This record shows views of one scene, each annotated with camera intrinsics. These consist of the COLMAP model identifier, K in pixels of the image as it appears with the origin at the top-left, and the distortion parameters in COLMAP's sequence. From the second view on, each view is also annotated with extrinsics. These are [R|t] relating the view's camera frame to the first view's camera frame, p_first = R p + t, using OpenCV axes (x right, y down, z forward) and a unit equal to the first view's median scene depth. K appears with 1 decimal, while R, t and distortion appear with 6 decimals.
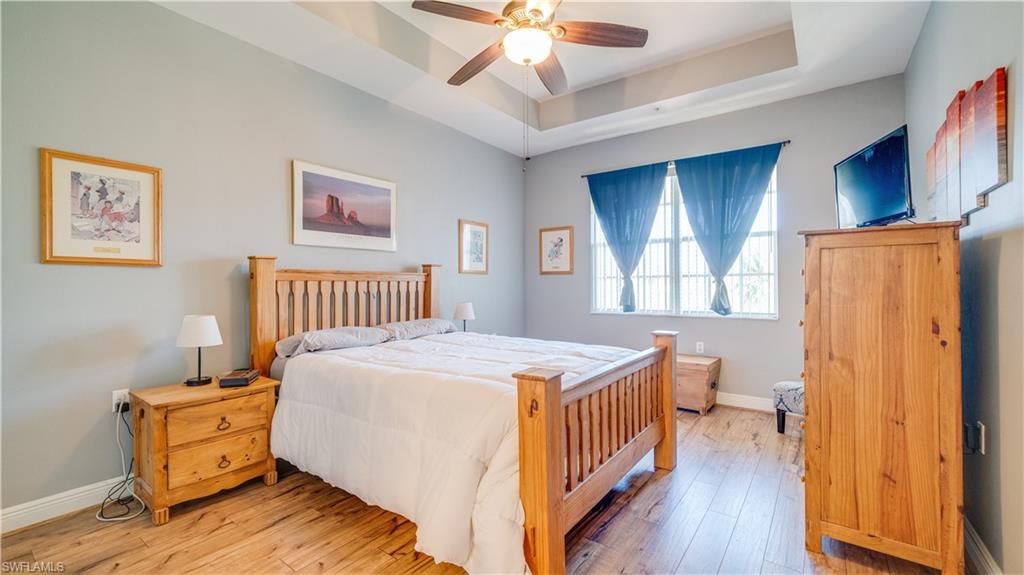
lens RADIAL K [[436.3, 0, 513.4], [0, 436.3, 285.3], [0, 0, 1]] dist [0.001077, 0.002296]
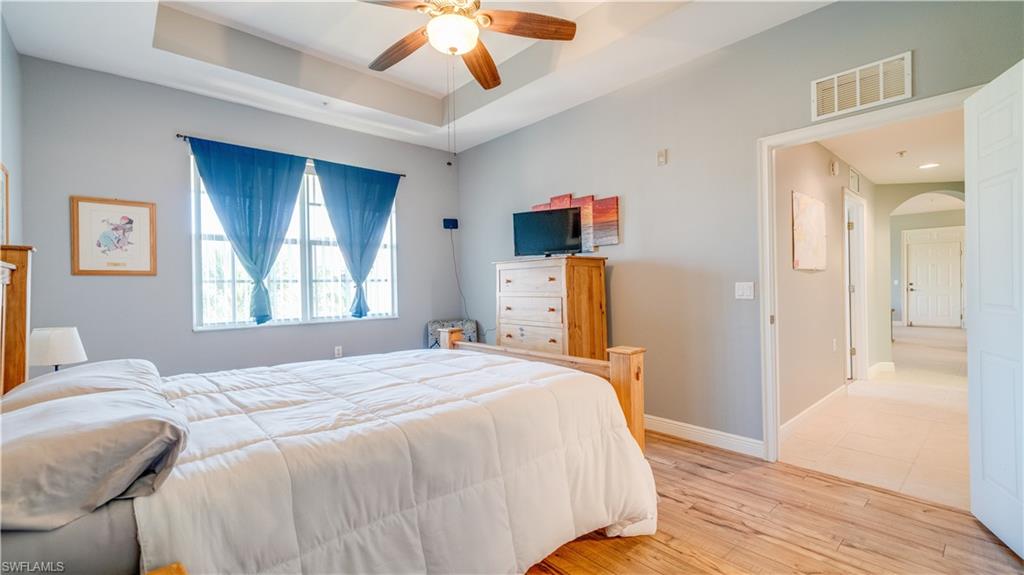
lens RADIAL K [[436.3, 0, 521.1], [0, 436.3, 289.6], [0, 0, 1]] dist [0.001077, 0.002296]
pose [[0.184389, -0.005604, 0.982837, -0.617383], [0.014561, 0.999890, 0.002969, 0.002305], [-0.982746, 0.013763, 0.184450, 0.491308]]
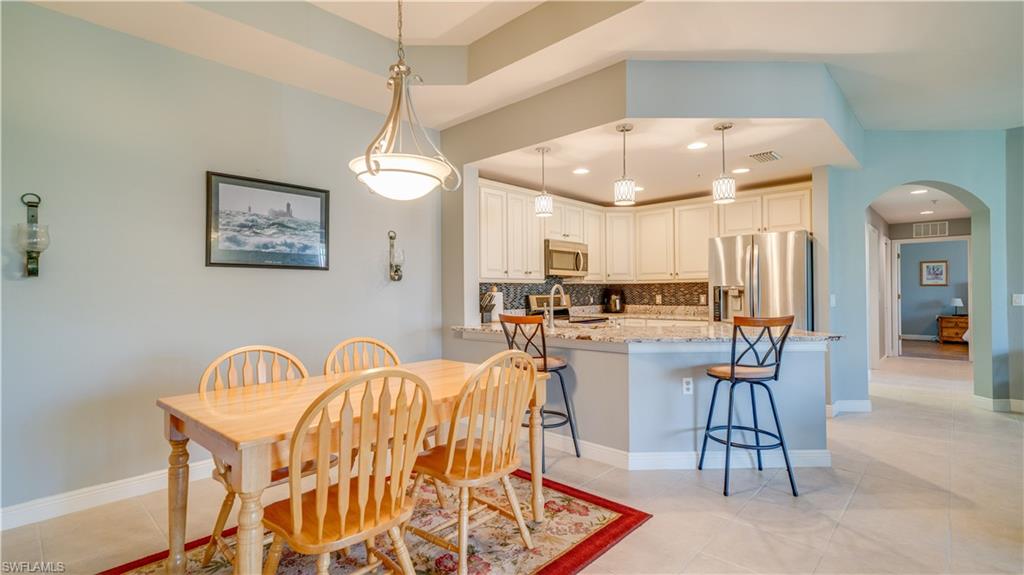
lens RADIAL K [[502.4, 0, 494.4], [0, 502.4, 290.7], [0, 0, 1]] dist [0.033765, -0.001307]
pose [[-0.099238, -0.006068, -0.995045, 3.102065], [-0.004201, 0.999975, -0.005679, 0.032512], [0.995055, 0.003616, -0.099261, -1.917146]]
